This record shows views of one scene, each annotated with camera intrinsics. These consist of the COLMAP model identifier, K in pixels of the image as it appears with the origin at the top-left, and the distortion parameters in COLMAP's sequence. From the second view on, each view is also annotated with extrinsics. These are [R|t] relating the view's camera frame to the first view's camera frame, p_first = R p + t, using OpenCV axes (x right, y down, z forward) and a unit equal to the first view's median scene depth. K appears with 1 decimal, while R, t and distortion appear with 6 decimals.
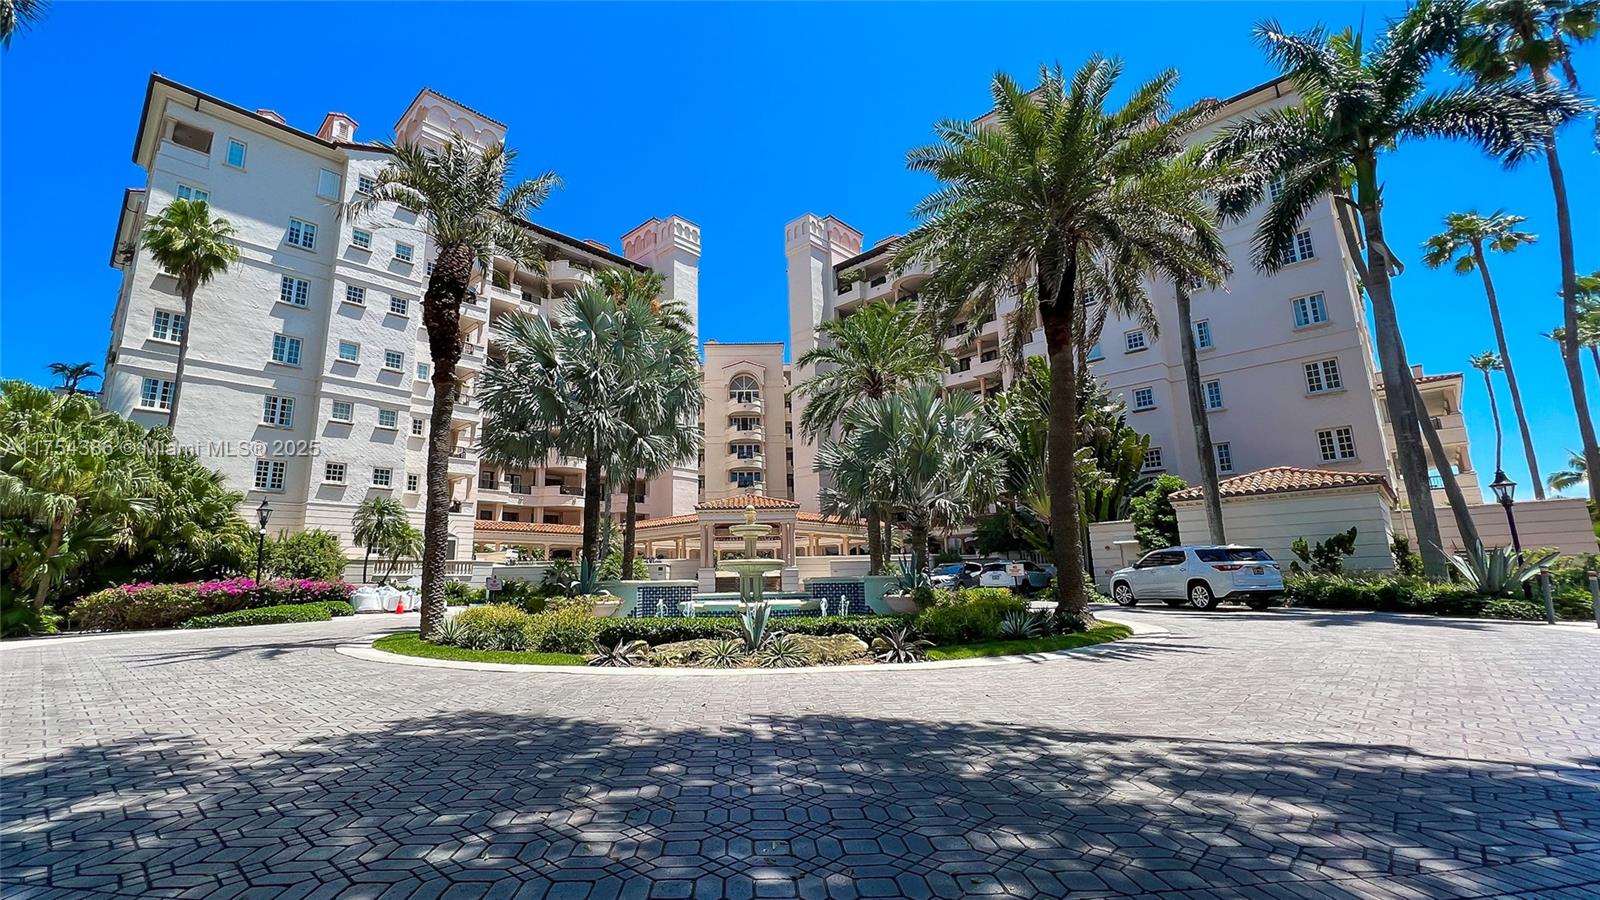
lens RADIAL K [[686.5, 0, 752.2], [0, 686.5, 439.9], [0, 0, 1]] dist [-0.004345, 0.001063]
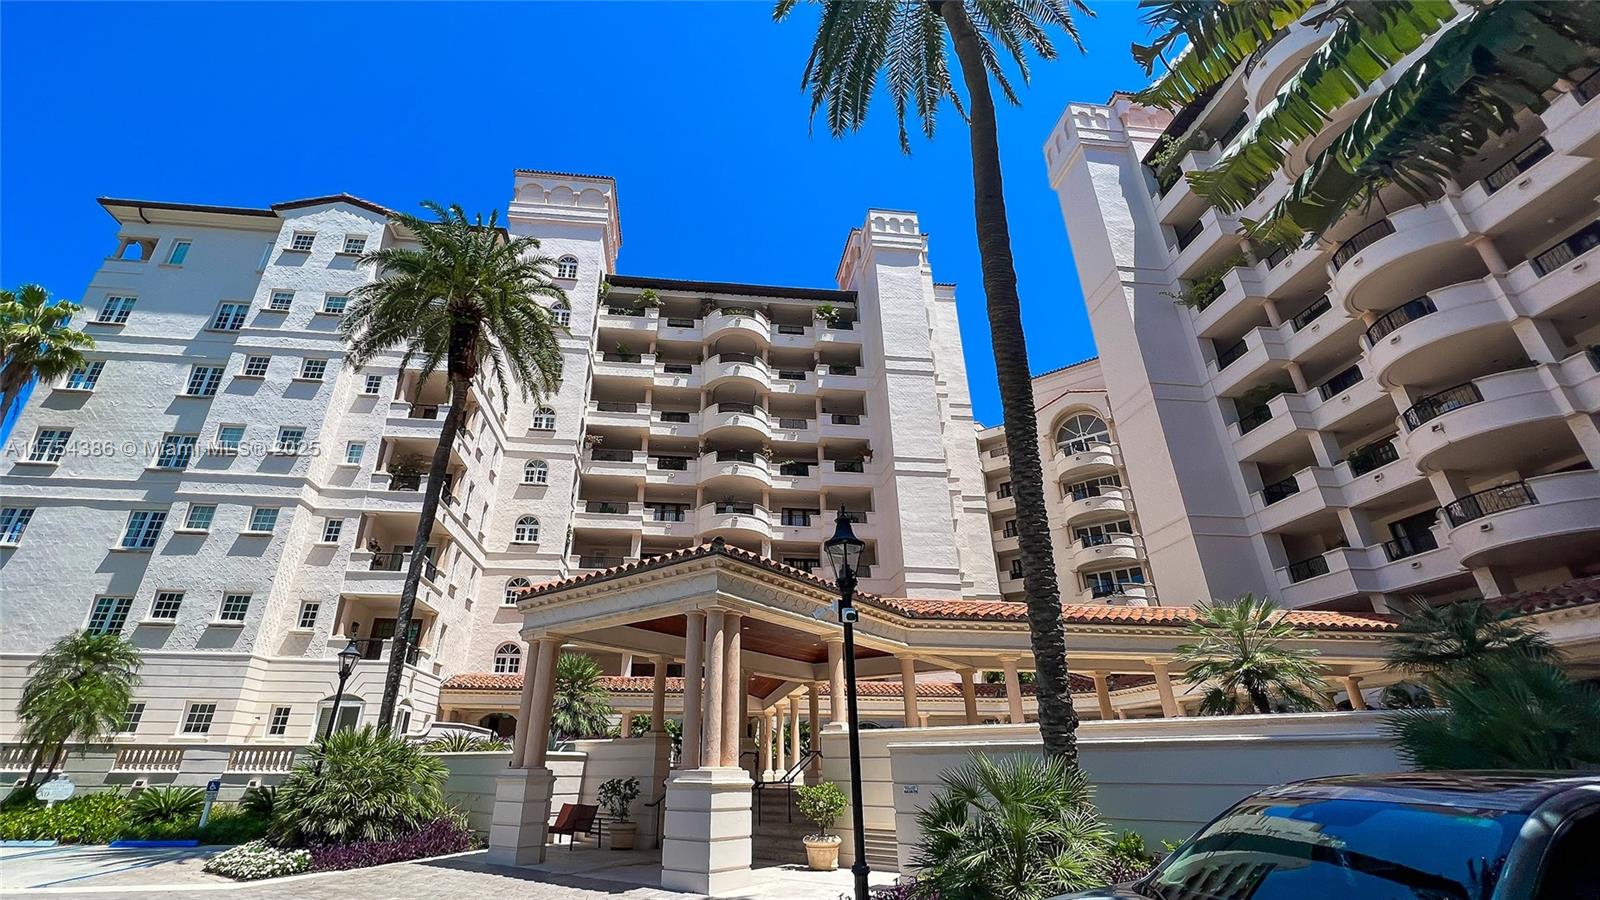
lens RADIAL K [[686.5, 0, 752.2], [0, 686.5, 439.9], [0, 0, 1]] dist [-0.004345, 0.001063]
pose [[0.770228, -0.257466, -0.583490, 0.301678], [0.116568, 0.956313, -0.268100, 0.152285], [0.627025, 0.138482, 0.766591, 0.890390]]
